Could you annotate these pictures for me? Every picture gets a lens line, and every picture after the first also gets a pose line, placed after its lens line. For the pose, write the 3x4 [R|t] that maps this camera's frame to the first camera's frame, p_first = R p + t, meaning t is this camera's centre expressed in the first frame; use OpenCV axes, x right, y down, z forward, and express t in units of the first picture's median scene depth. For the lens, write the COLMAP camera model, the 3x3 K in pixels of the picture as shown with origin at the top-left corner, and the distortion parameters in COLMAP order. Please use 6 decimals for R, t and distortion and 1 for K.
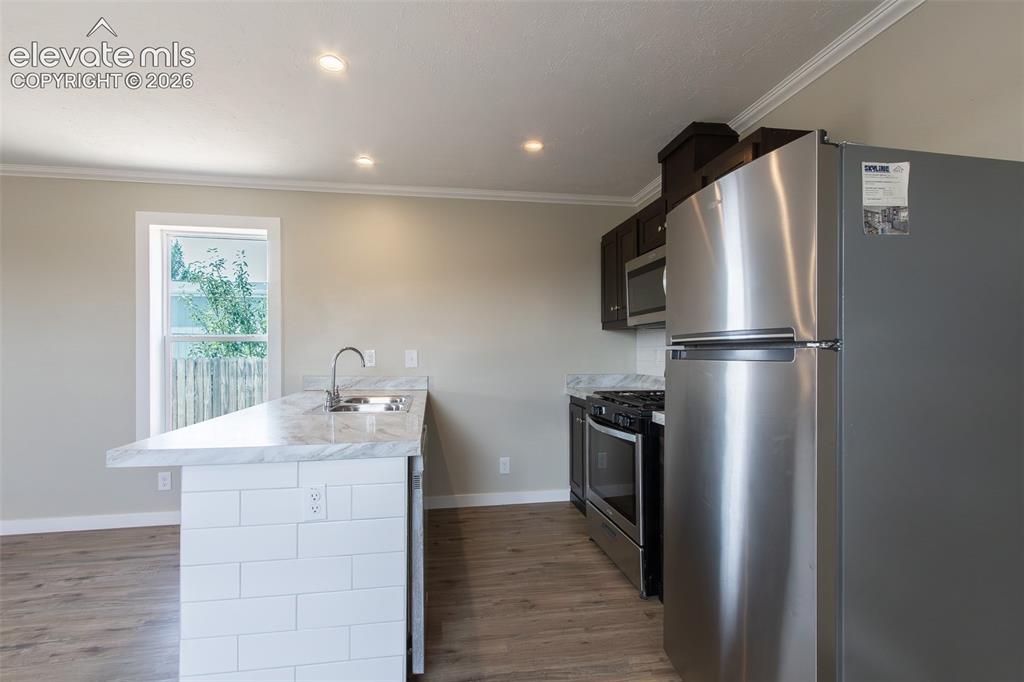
lens RADIAL K [[468.8, 0, 507.6], [0, 468.8, 344.3], [0, 0, 1]] dist [0.002918, 0.000112]
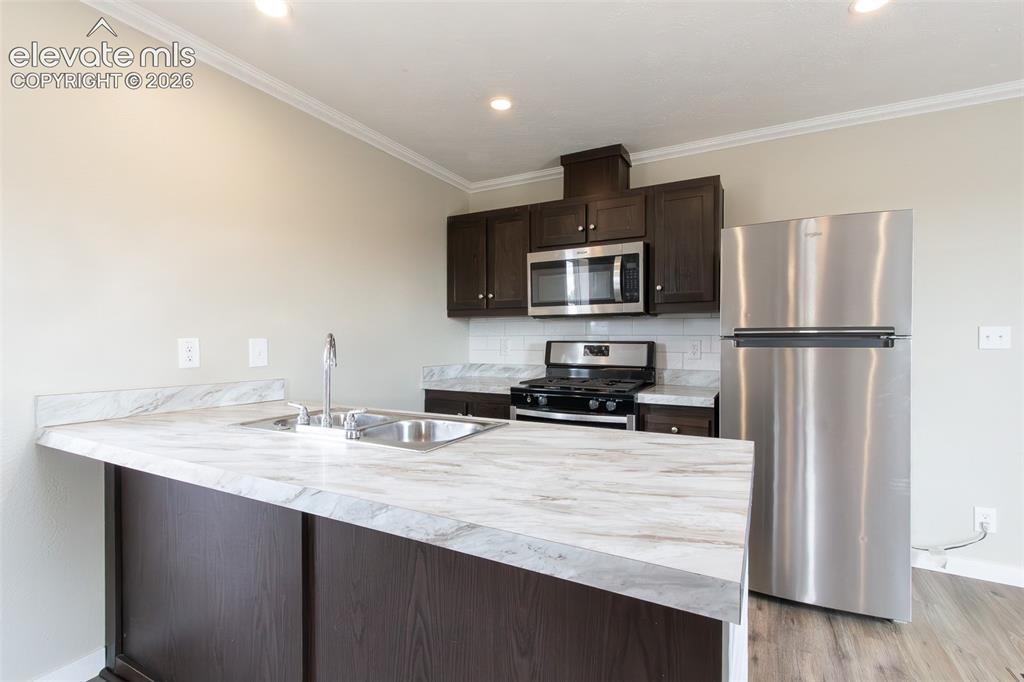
lens RADIAL K [[468.8, 0, 512.3], [0, 468.8, 344.9], [0, 0, 1]] dist [0.002918, 0.000112]
pose [[0.601927, -0.008004, 0.798511, -0.501152], [-0.012915, 0.999721, 0.019756, 0.004049], [-0.798447, -0.022204, 0.601656, 0.358603]]
